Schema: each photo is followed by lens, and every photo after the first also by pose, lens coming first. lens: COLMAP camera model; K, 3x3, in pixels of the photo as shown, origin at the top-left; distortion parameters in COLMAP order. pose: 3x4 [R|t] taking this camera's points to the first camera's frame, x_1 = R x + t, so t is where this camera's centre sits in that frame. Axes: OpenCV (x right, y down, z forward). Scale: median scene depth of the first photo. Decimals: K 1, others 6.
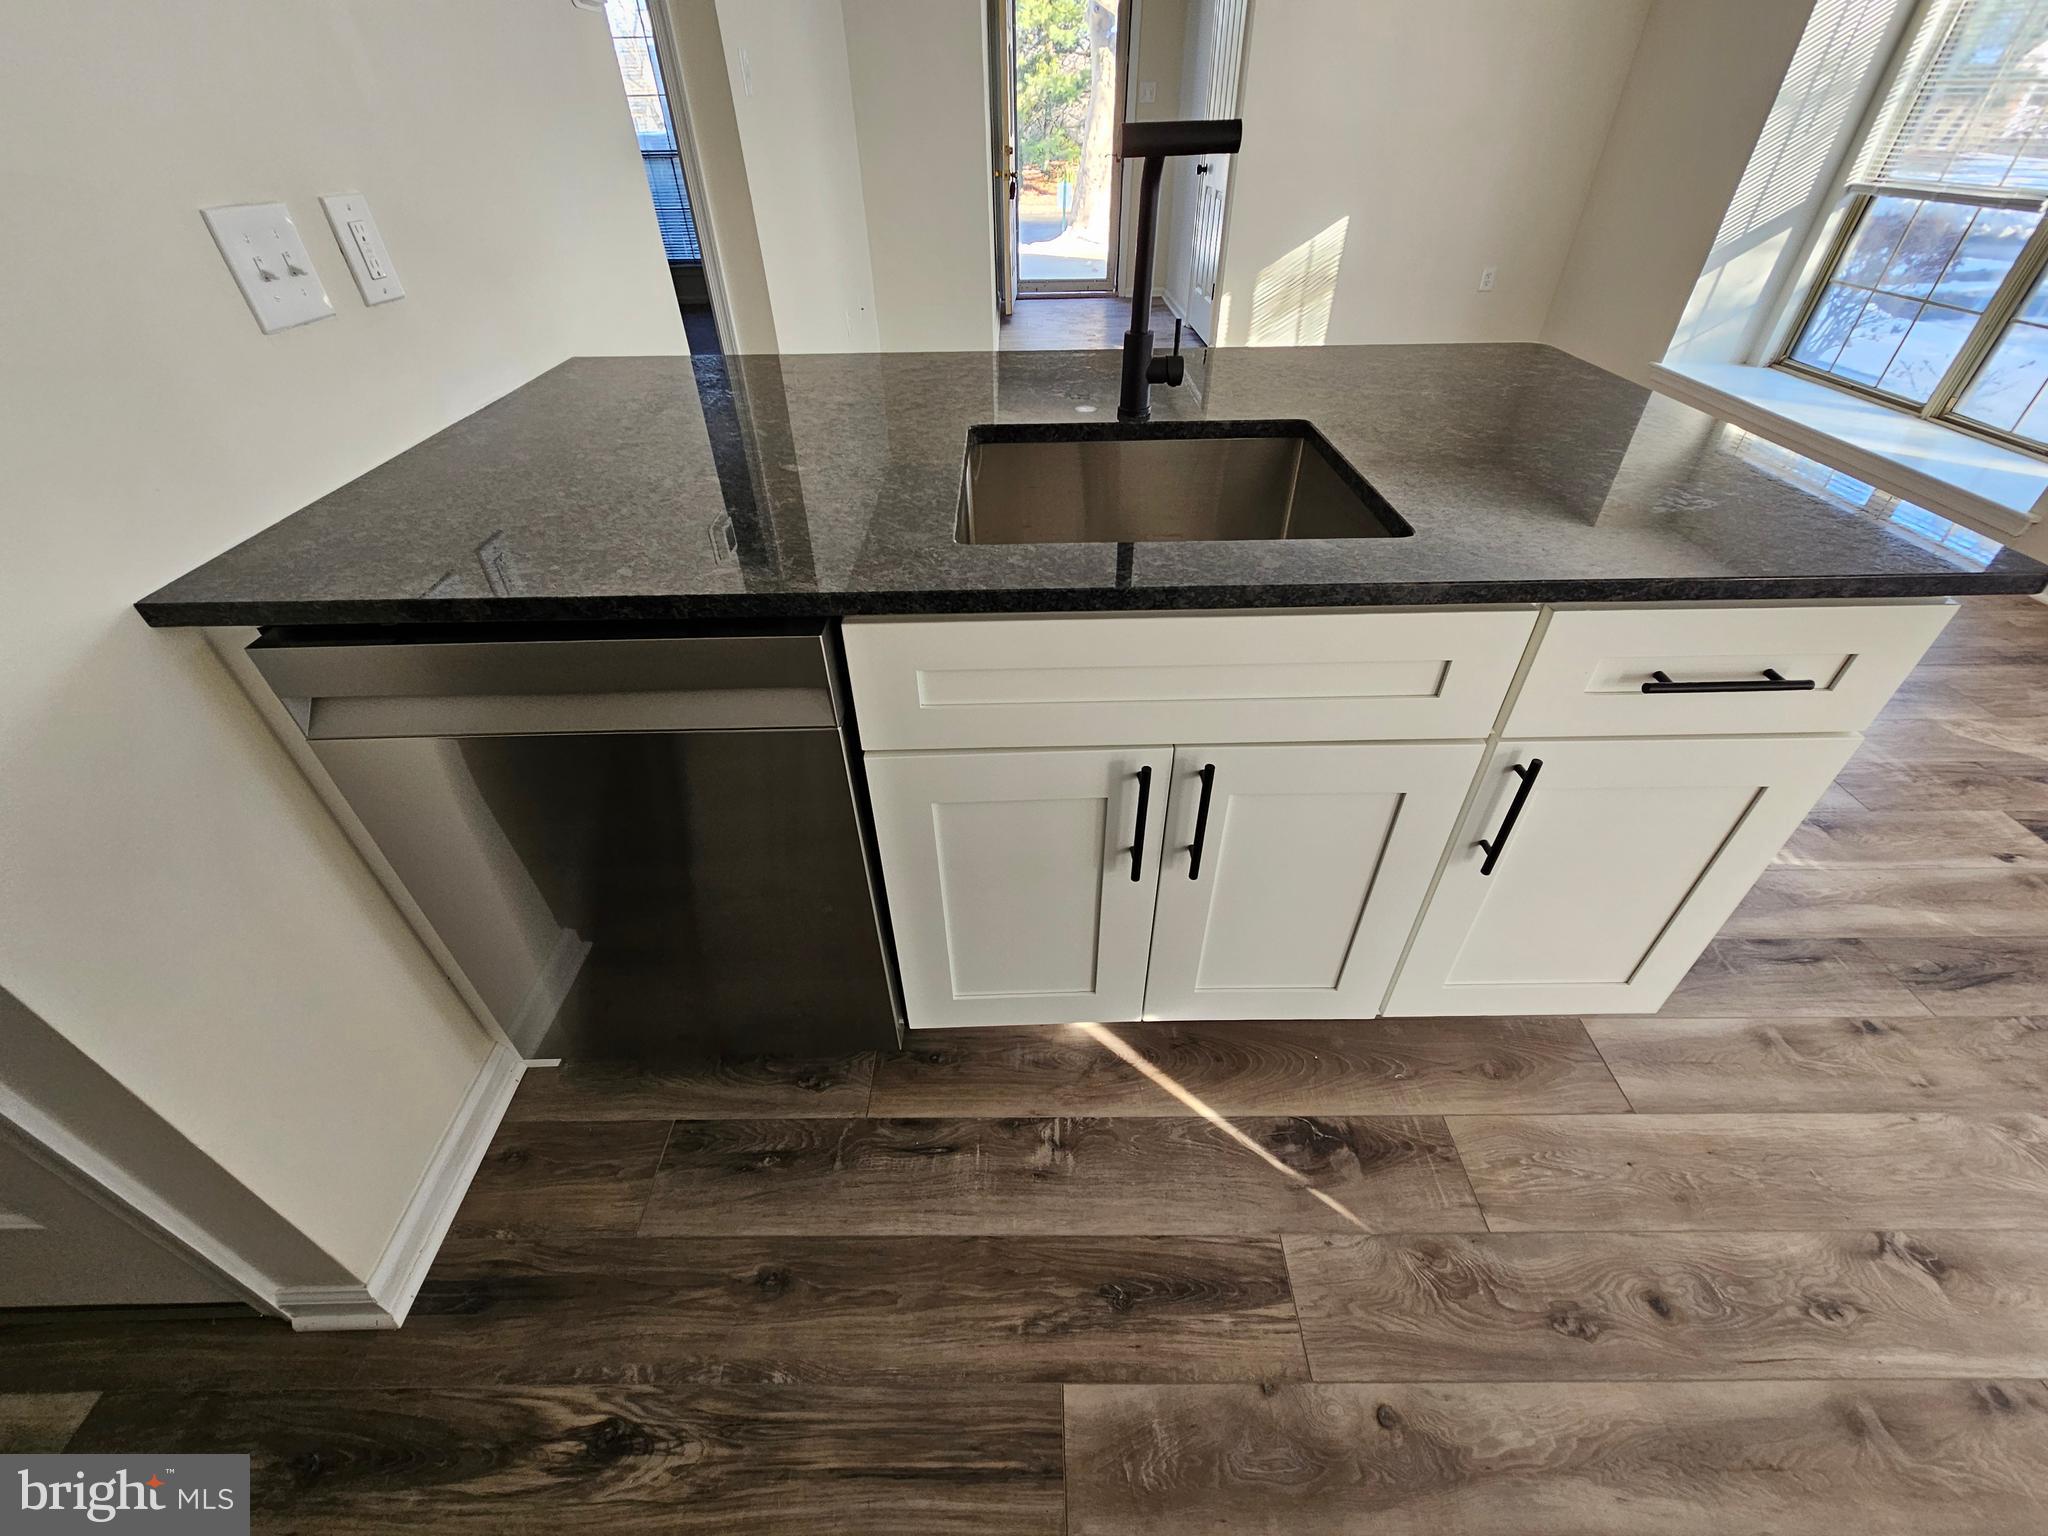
lens RADIAL K [[829.8, 0, 1022.5], [0, 829.8, 769.0], [0, 0, 1]] dist [0.003417, -0.000816]
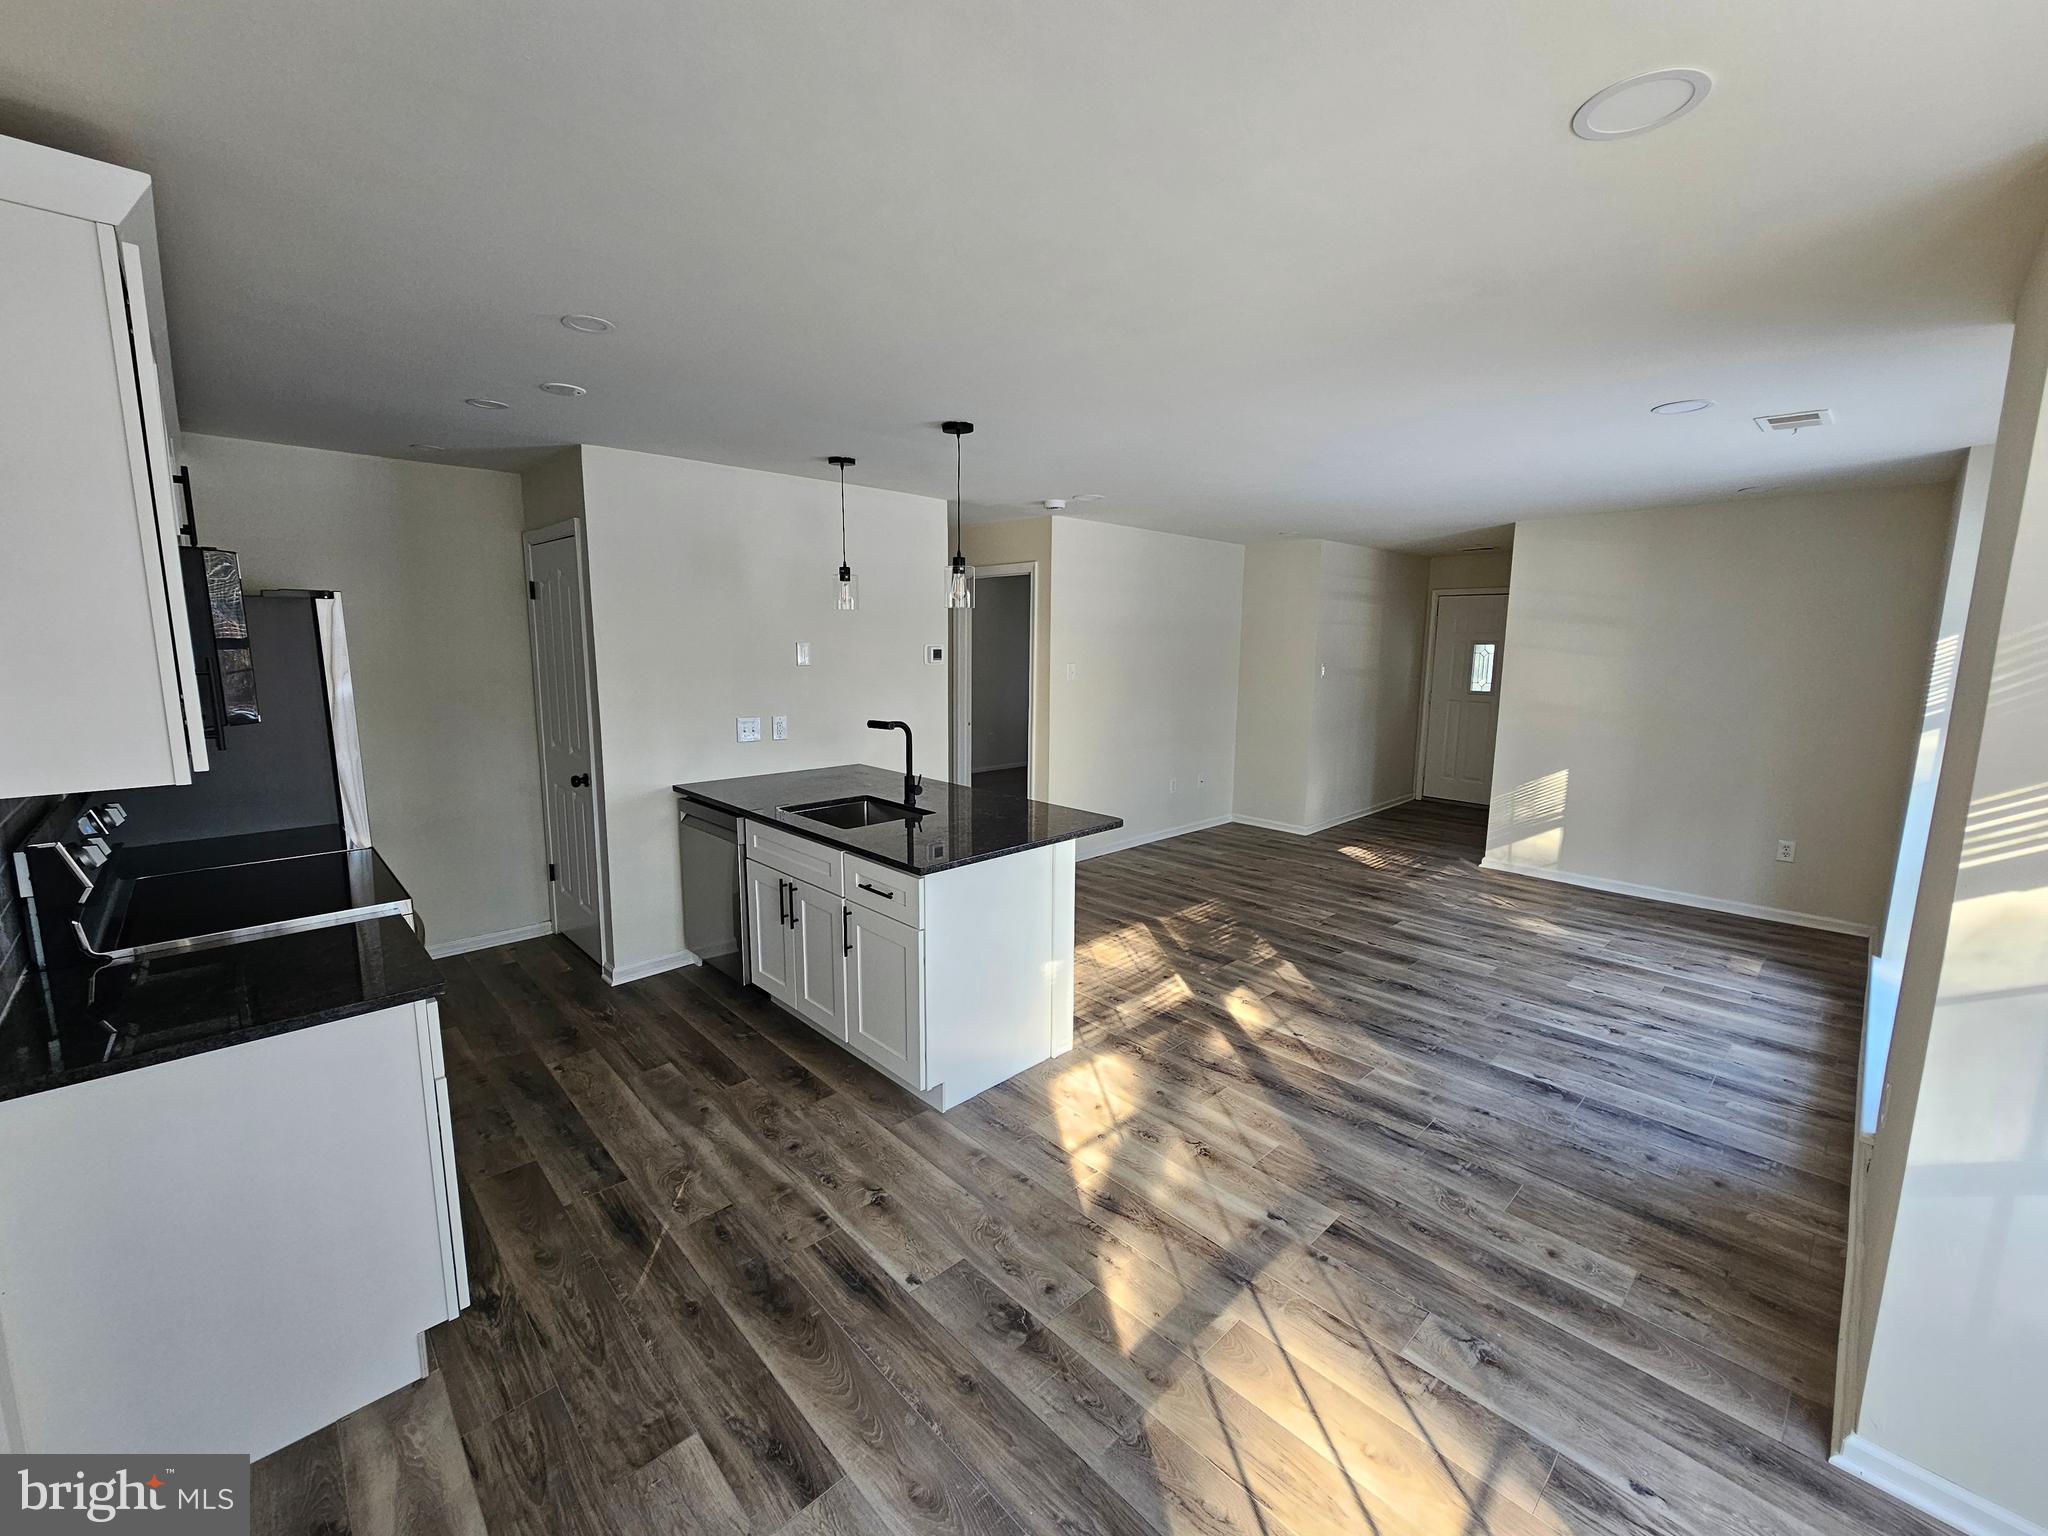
lens RADIAL K [[829.8, 0, 1028.4], [0, 829.8, 761.6], [0, 0, 1]] dist [0.003417, -0.000816]
pose [[0.690942, 0.130471, -0.711039, 2.793292], [-0.465799, 0.832532, -0.299869, 0.128454], [0.552839, 0.538393, 0.636004, -0.739397]]
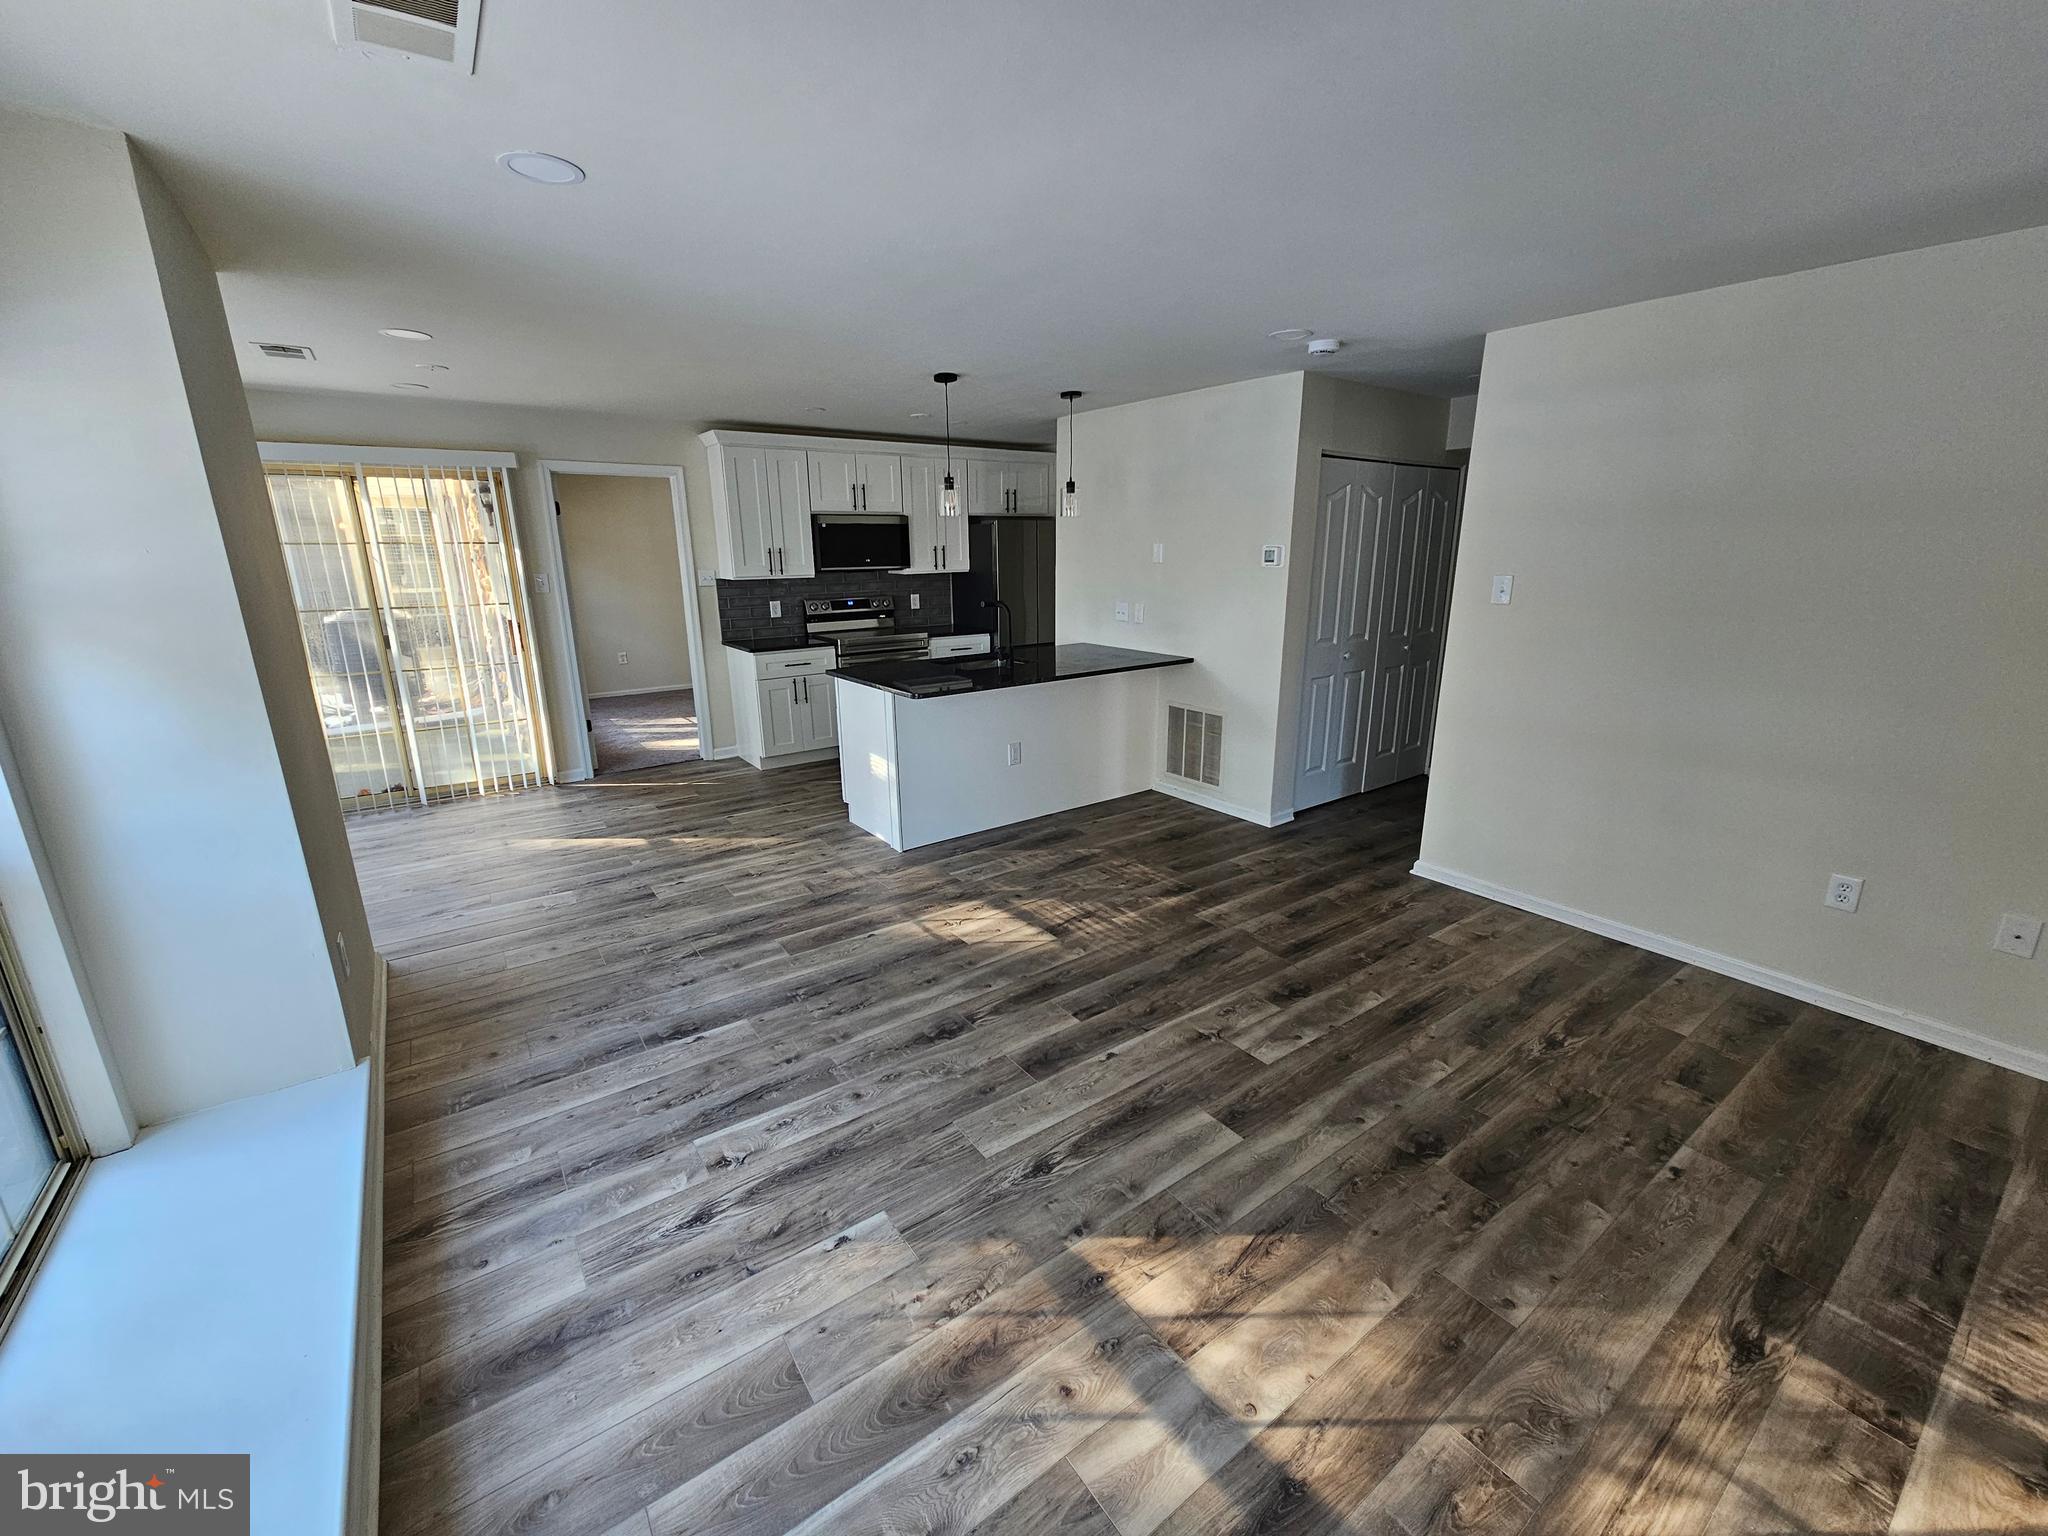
lens RADIAL K [[829.8, 0, 1026.9], [0, 829.8, 758.4], [0, 0, 1]] dist [0.003417, -0.000816]
pose [[-0.810081, 0.168958, -0.561446, 2.584902], [-0.348577, 0.631189, 0.692888, -3.223137], [0.471448, 0.757003, -0.452420, 3.531551]]
